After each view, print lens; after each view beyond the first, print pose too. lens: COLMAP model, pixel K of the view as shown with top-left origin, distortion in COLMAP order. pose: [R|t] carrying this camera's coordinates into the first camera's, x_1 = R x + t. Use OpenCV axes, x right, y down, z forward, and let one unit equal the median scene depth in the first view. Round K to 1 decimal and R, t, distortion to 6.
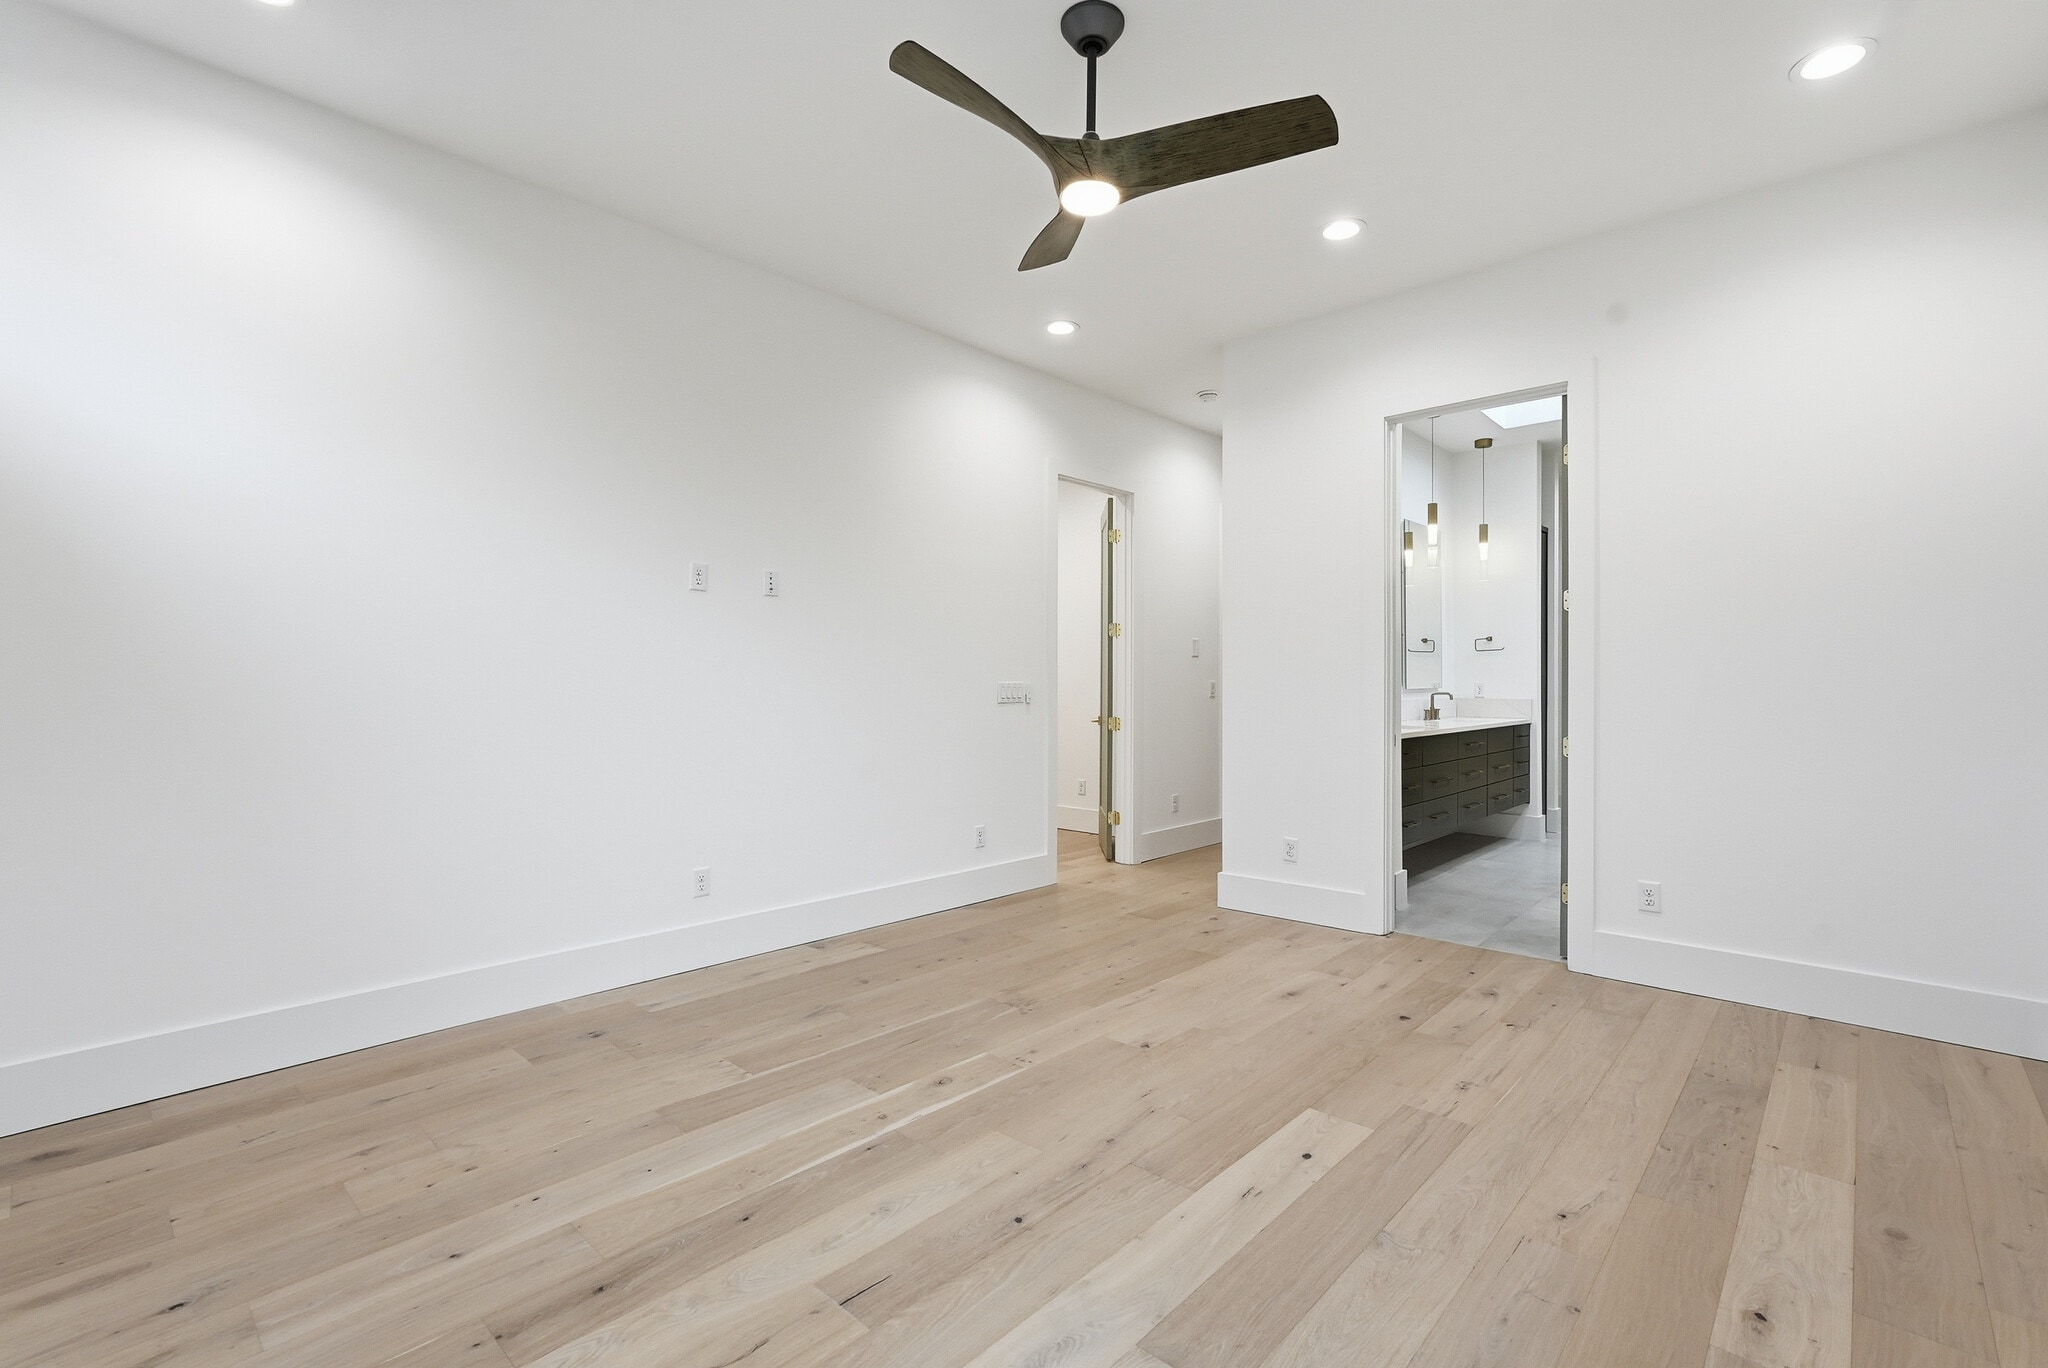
lens RADIAL K [[901.9, 0, 1024.0], [0, 901.9, 684.0], [0, 0, 1]] dist [0.000934, 0.000755]
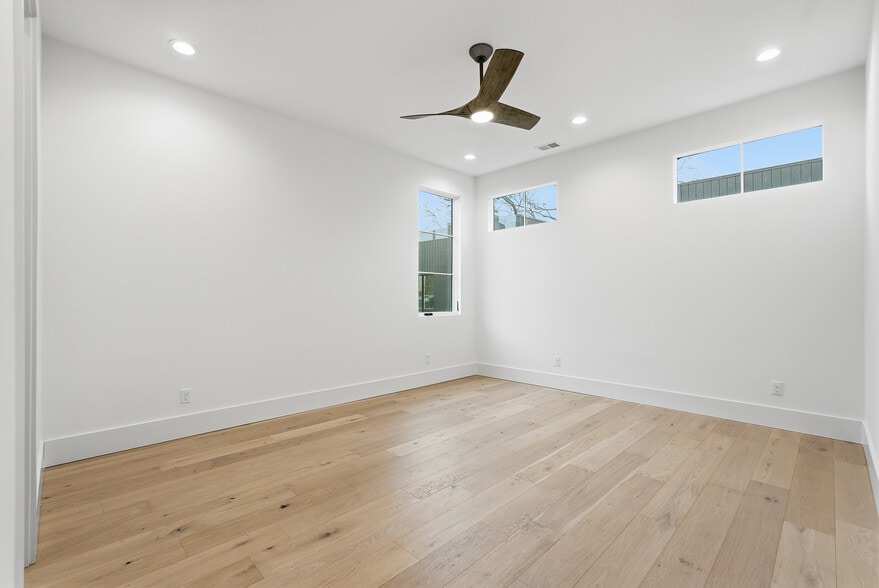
lens RADIAL K [[387.1, 0, 439.5], [0, 387.1, 294.0], [0, 0, 1]] dist [0.000934, 0.000755]
pose [[-0.999173, 0.000791, 0.040642, 0.140979], [0.000588, 0.999987, -0.005011, -0.000516], [-0.040645, -0.004983, -0.999161, 1.957766]]
